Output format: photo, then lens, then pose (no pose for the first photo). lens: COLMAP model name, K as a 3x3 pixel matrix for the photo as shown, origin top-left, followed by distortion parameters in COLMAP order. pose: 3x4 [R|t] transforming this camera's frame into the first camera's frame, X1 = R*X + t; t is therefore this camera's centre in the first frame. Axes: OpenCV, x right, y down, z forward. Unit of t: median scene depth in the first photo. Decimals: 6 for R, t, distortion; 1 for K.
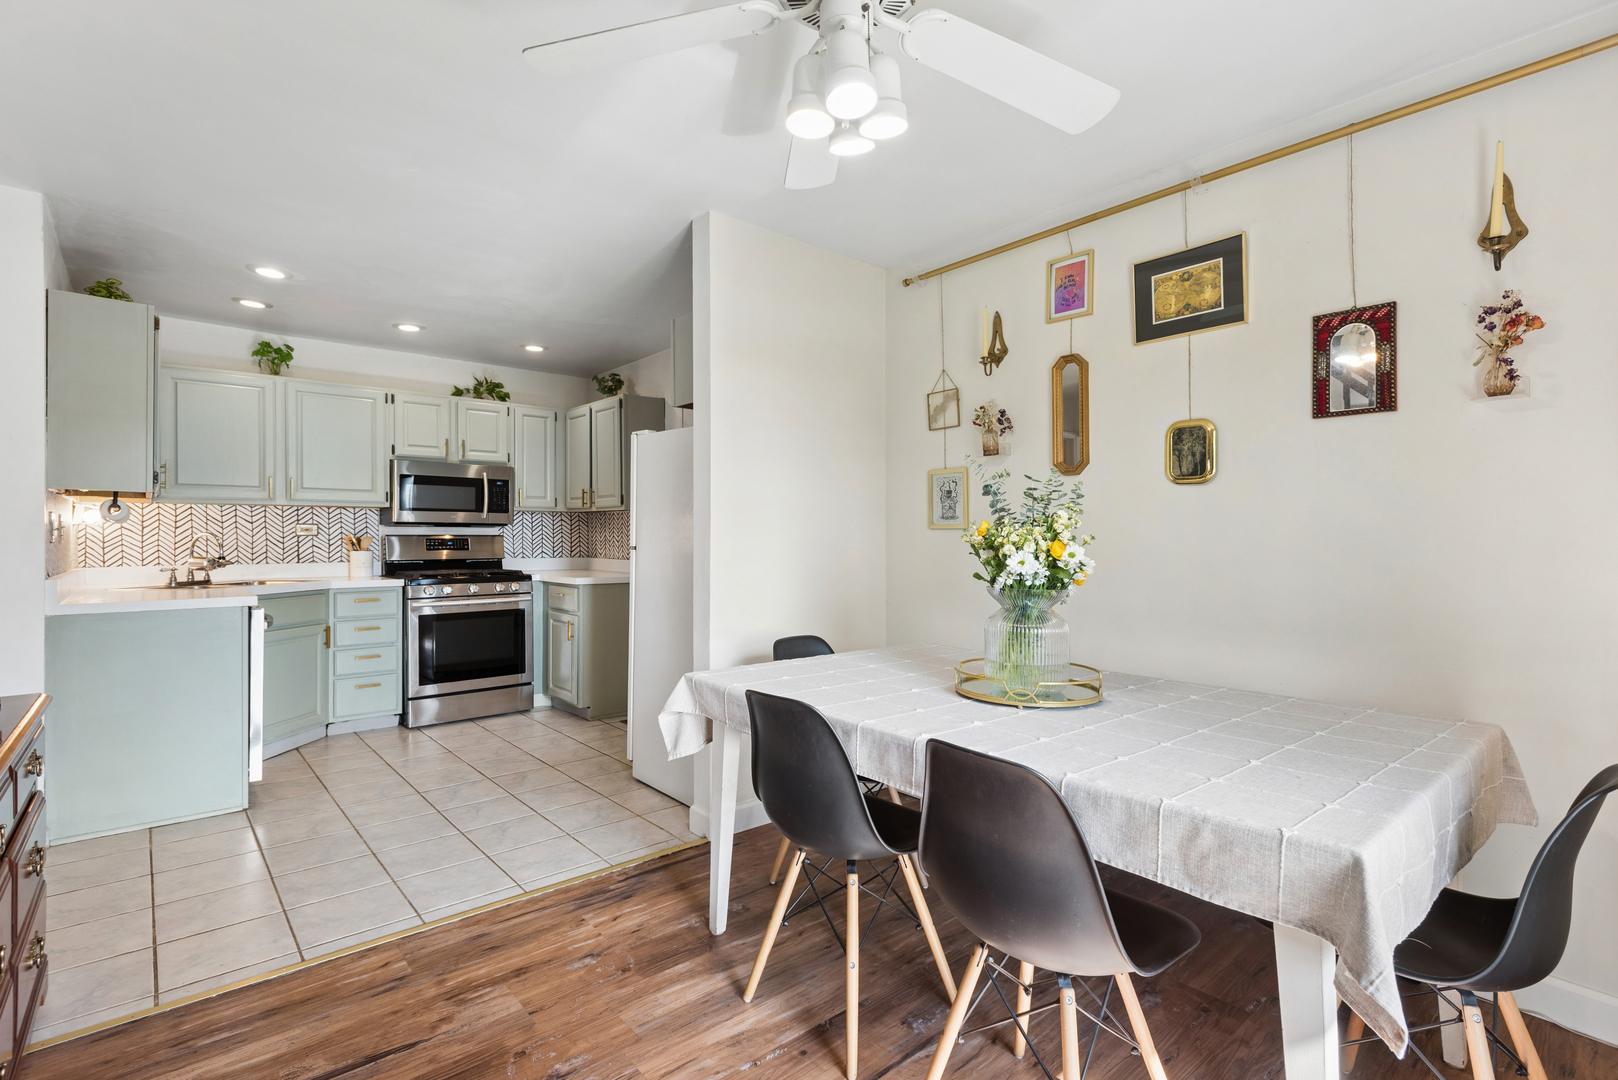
lens RADIAL K [[766.4, 0, 807.8], [0, 766.4, 538.7], [0, 0, 1]] dist [0.001218, 0.000065]
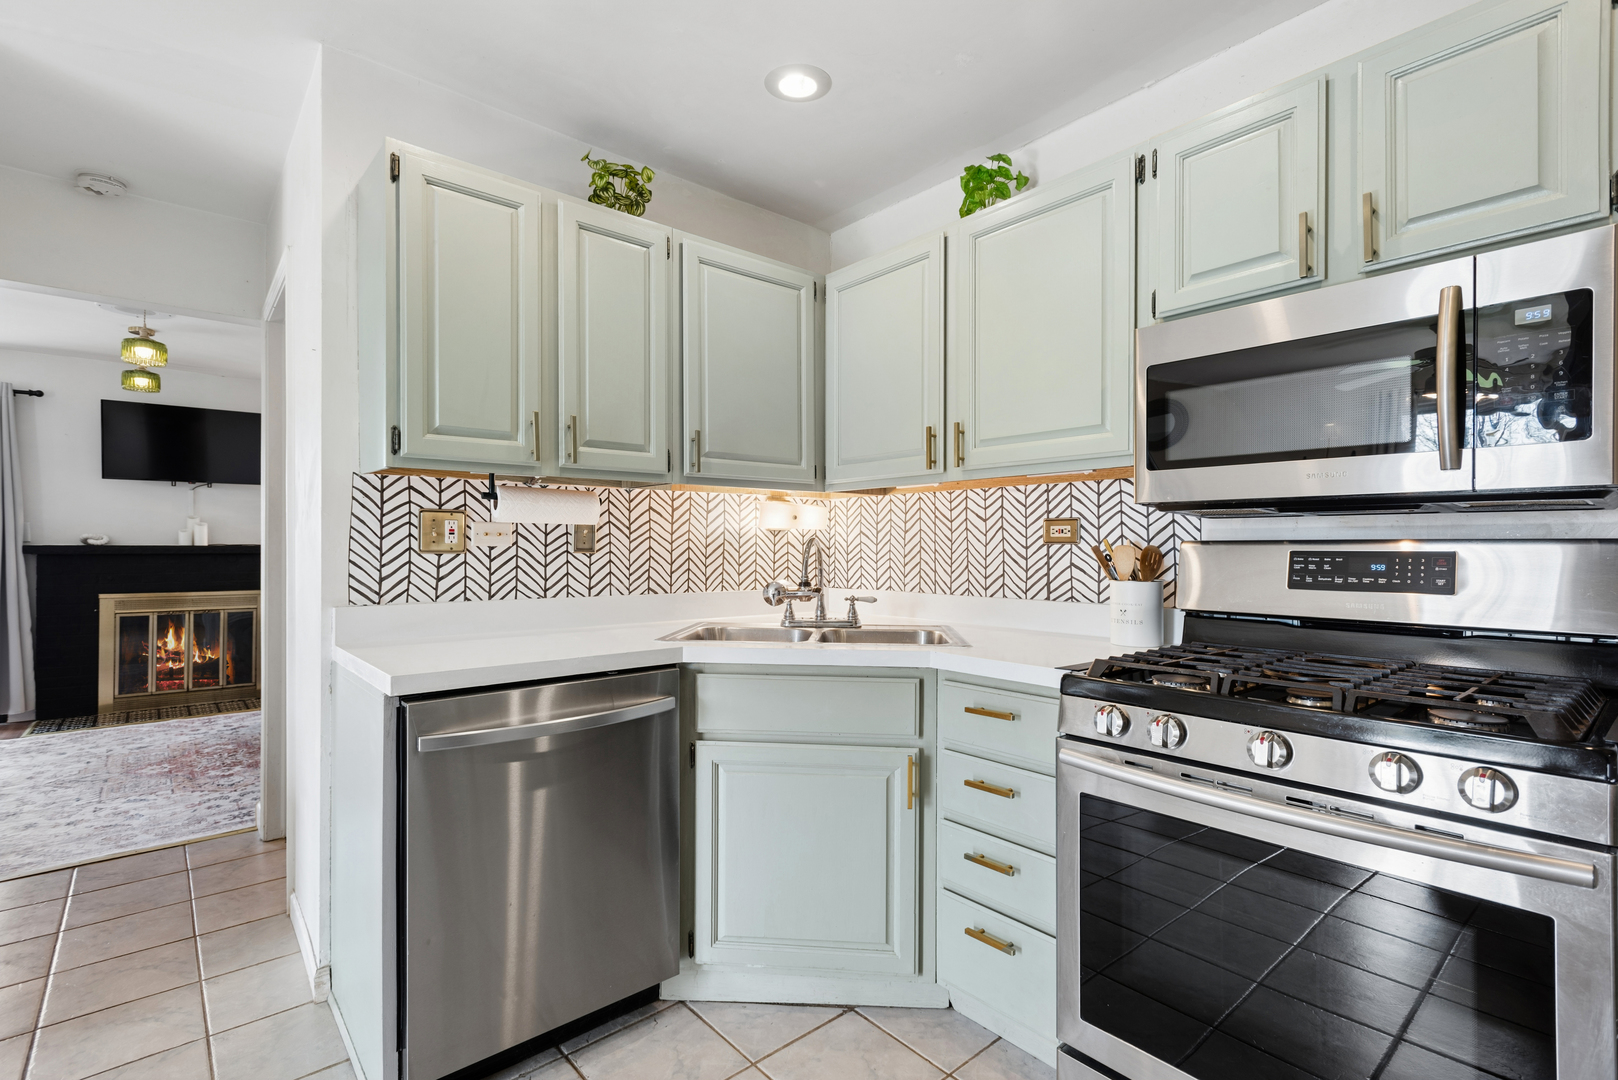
lens RADIAL K [[766.4, 0, 808.3], [0, 766.4, 543.3], [0, 0, 1]] dist [0.001218, 0.000065]
pose [[0.005611, 0.004463, -0.999974, -0.188209], [0.005154, 0.999977, 0.004492, -0.007569], [0.999971, -0.005179, 0.005588, 0.887496]]
